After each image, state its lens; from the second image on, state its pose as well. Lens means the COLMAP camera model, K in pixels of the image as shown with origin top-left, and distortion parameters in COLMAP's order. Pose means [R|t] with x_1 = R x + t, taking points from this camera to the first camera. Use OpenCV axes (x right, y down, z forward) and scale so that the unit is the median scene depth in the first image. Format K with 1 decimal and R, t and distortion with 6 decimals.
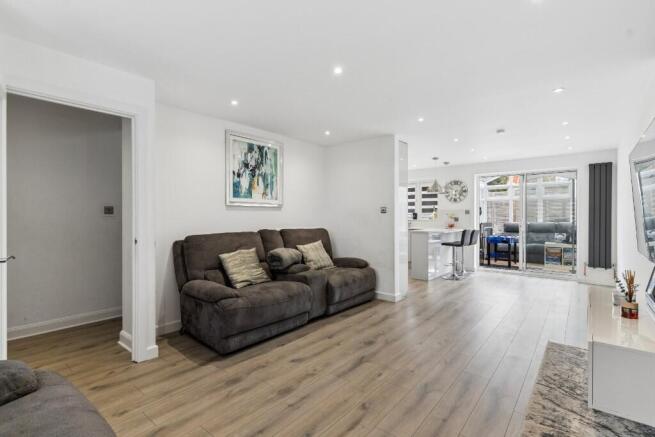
lens RADIAL K [[313.7, 0, 328.5], [0, 313.7, 216.0], [0, 0, 1]] dist [0.003065, 0.000492]
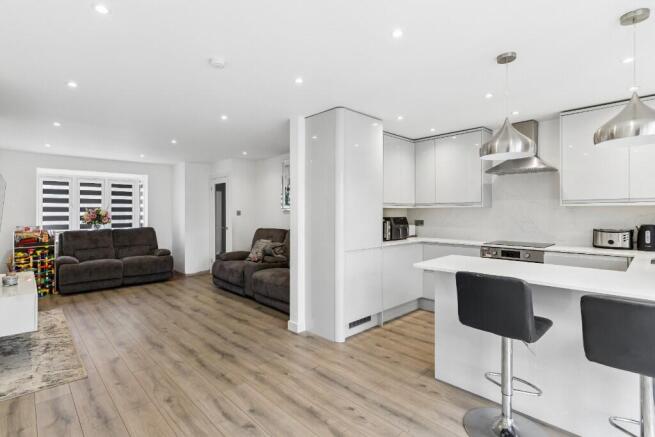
lens RADIAL K [[317.4, 0, 323.9], [0, 317.4, 210.1], [0, 0, 1]] dist [-0.000297, 0.000152]
pose [[-0.124368, -0.001686, -0.992235, 1.142013], [0.008389, 0.999961, -0.002750, -0.029698], [0.992201, -0.008666, -0.124349, 1.355072]]
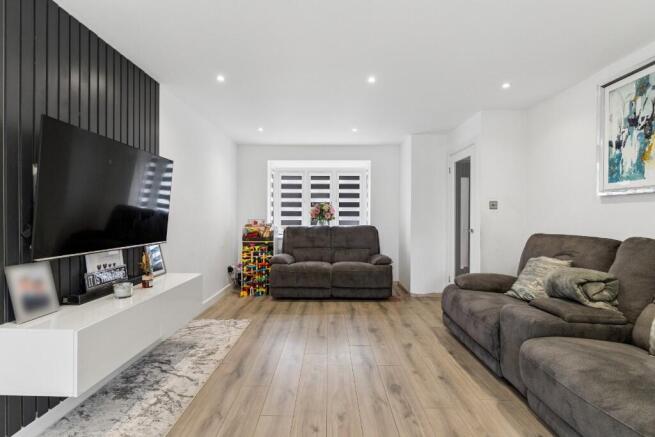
lens RADIAL K [[313.7, 0, 328.5], [0, 313.7, 216.0], [0, 0, 1]] dist [0.003065, 0.000492]
pose [[-0.777112, 0.000694, -0.629362, 0.539648], [0.000019, 0.999999, 0.001080, 0.007586], [0.629362, 0.000827, -0.777112, 1.130964]]
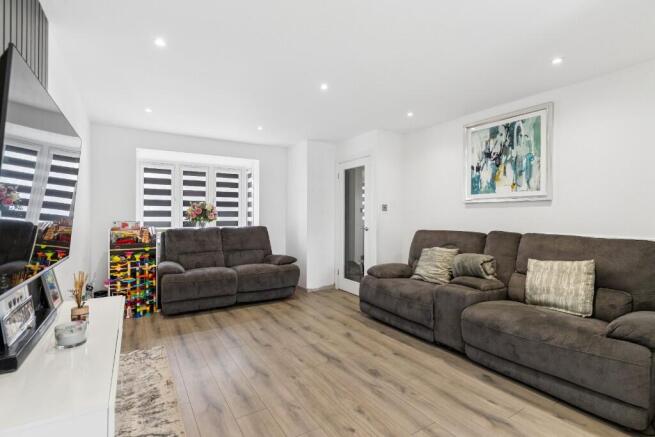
lens RADIAL K [[309.2, 0, 325.3], [0, 309.2, 216.0], [0, 0, 1]] dist [0.001797, 0.000196]
pose [[-0.321829, 0.004372, -0.946788, 0.706423], [0.000278, 0.999990, 0.004524, 0.001408], [0.946798, 0.001193, -0.321827, 0.878451]]
